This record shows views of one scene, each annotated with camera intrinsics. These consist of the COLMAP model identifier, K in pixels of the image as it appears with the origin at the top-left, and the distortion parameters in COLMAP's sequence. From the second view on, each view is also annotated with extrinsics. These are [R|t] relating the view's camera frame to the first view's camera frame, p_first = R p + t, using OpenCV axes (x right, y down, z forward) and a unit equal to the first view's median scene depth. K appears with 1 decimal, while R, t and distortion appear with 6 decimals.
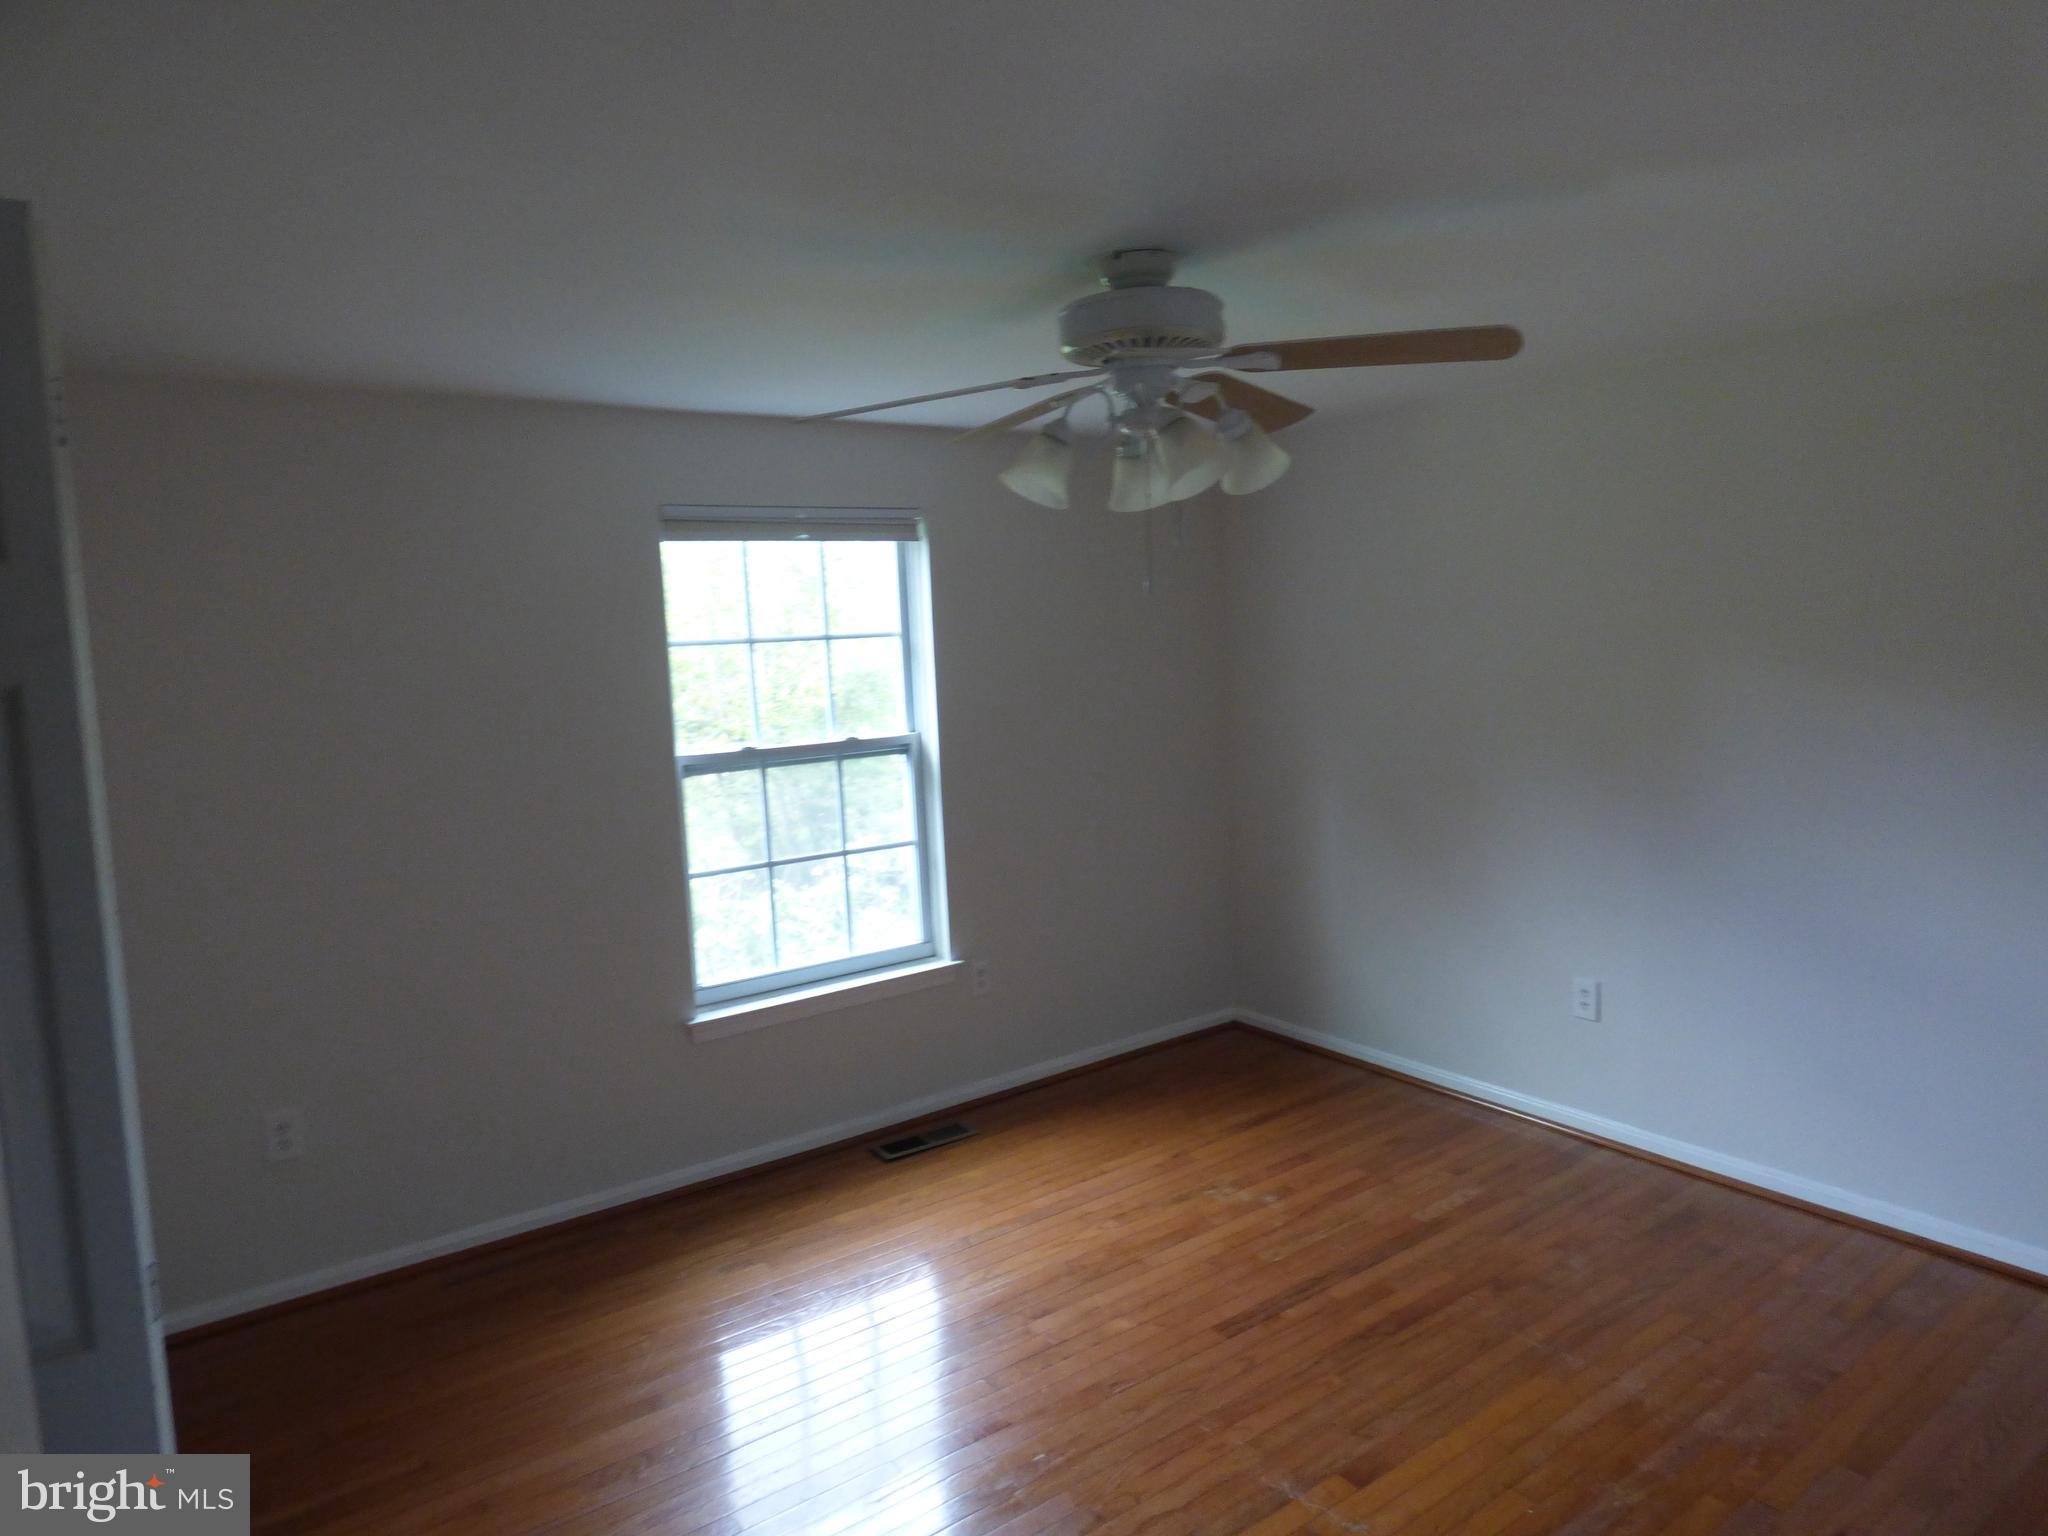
lens RADIAL K [[1239.8, 0, 994.3], [0, 1239.8, 760.0], [0, 0, 1]] dist [0.000617, -0.000967]
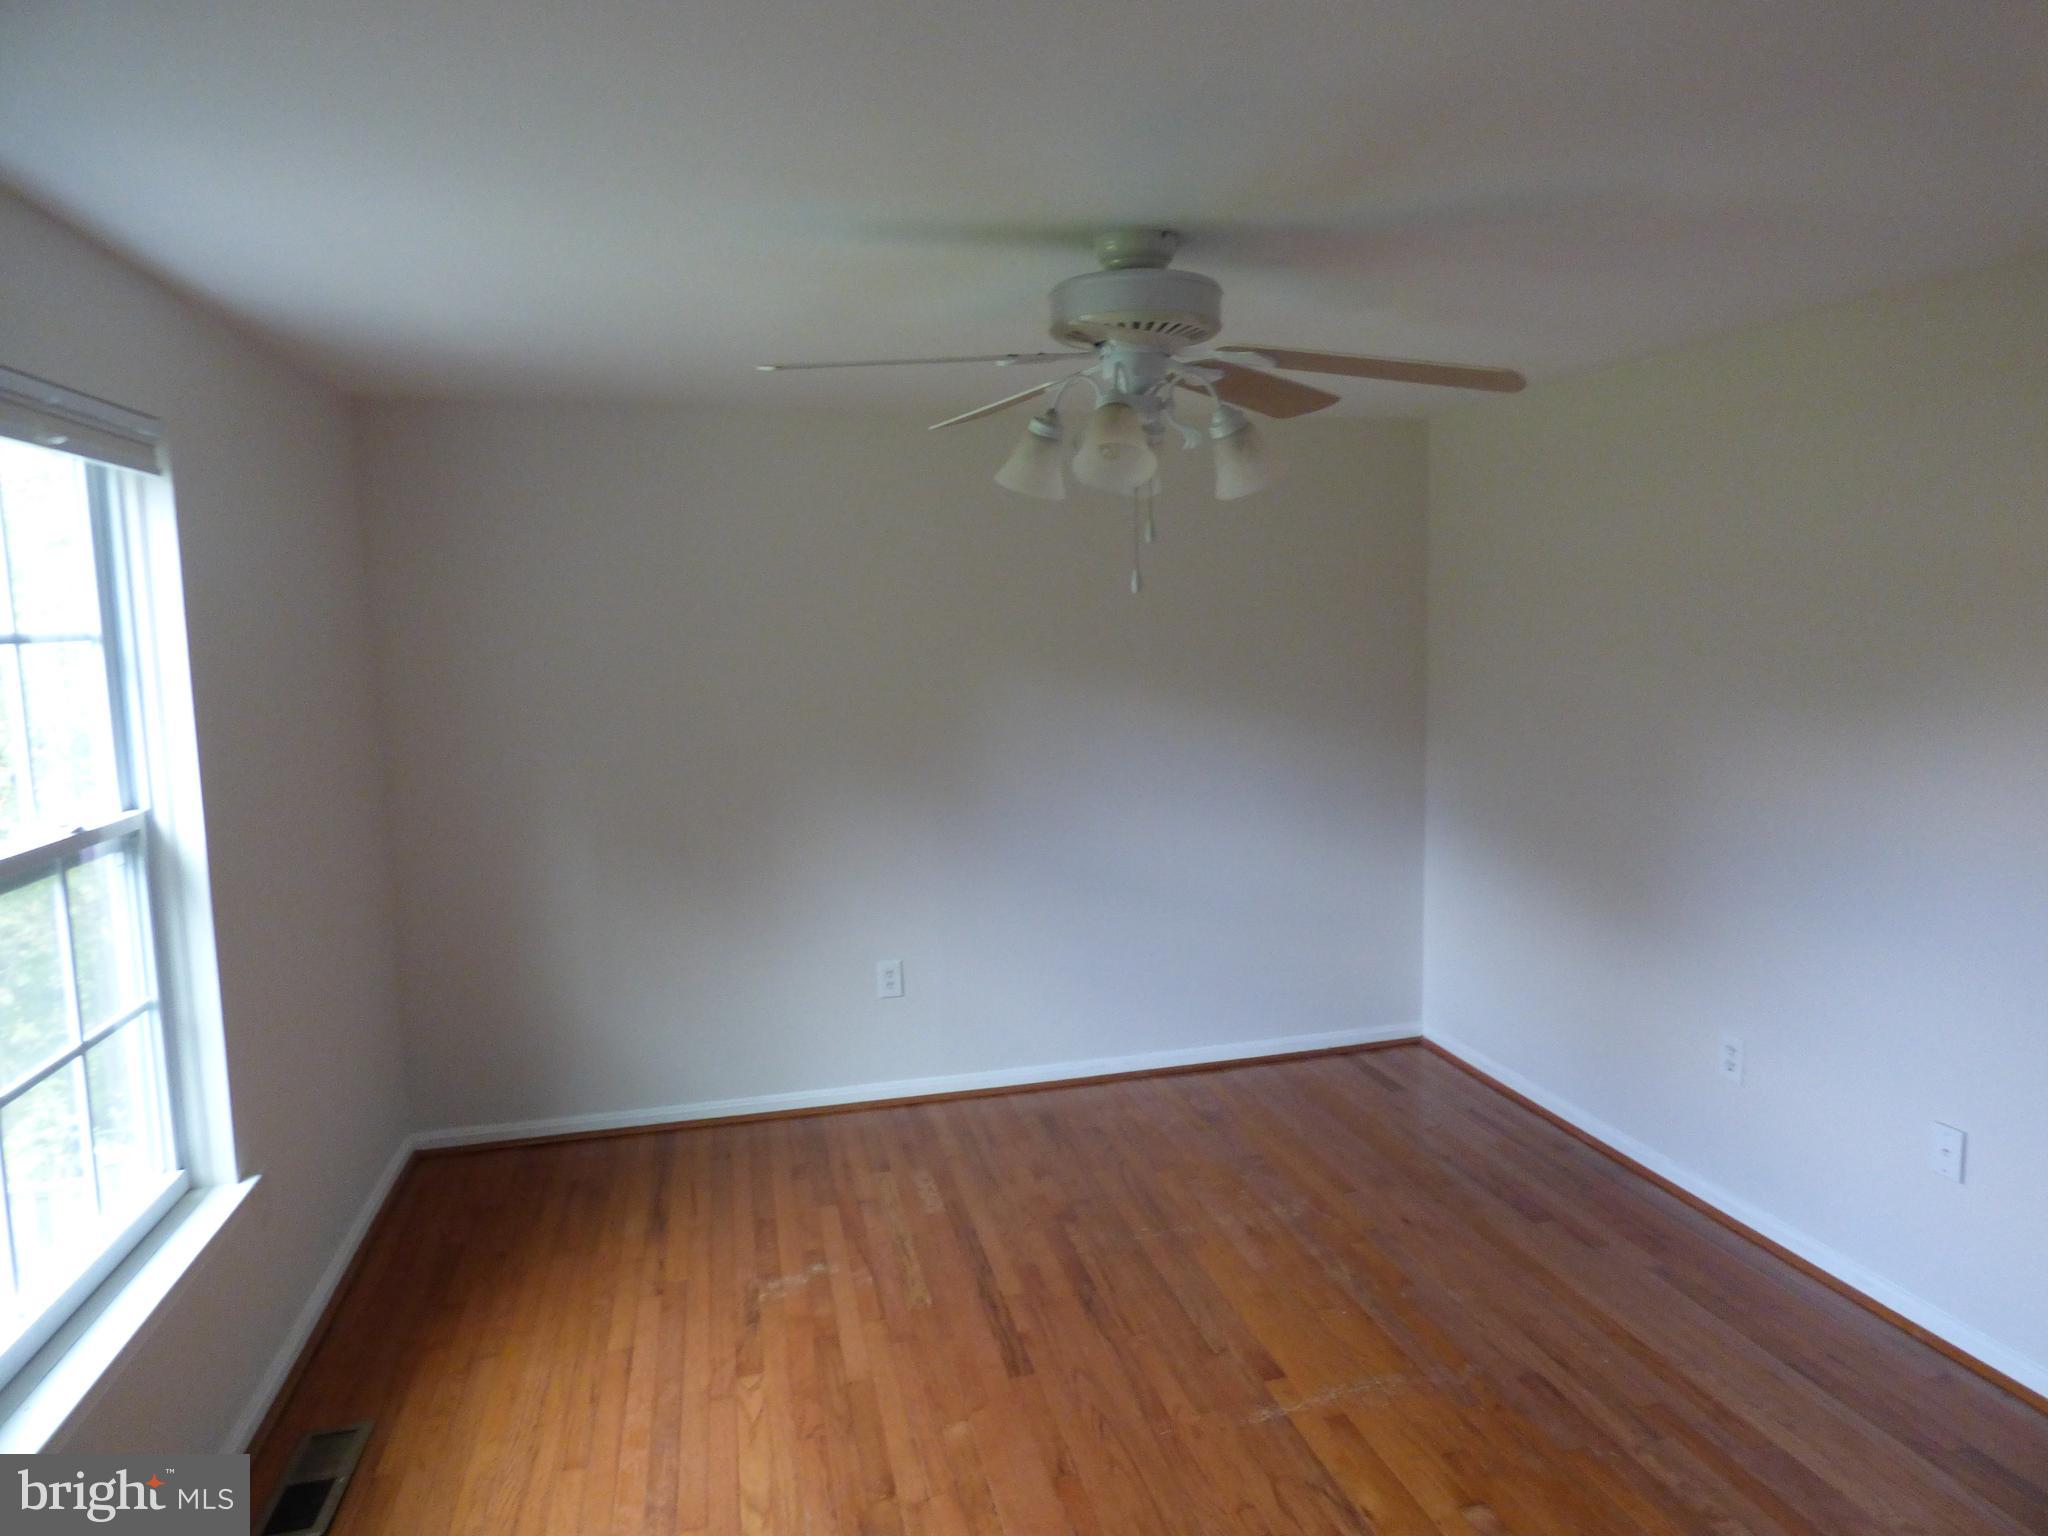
lens RADIAL K [[1274.7, 0, 1030.7], [0, 1274.7, 780.5], [0, 0, 1]] dist [-0.001843, -0.002189]
pose [[0.360477, -0.085980, 0.928797, -0.551197], [0.102093, 0.993397, 0.052337, -0.030759], [-0.927164, 0.075957, 0.366874, 0.489672]]
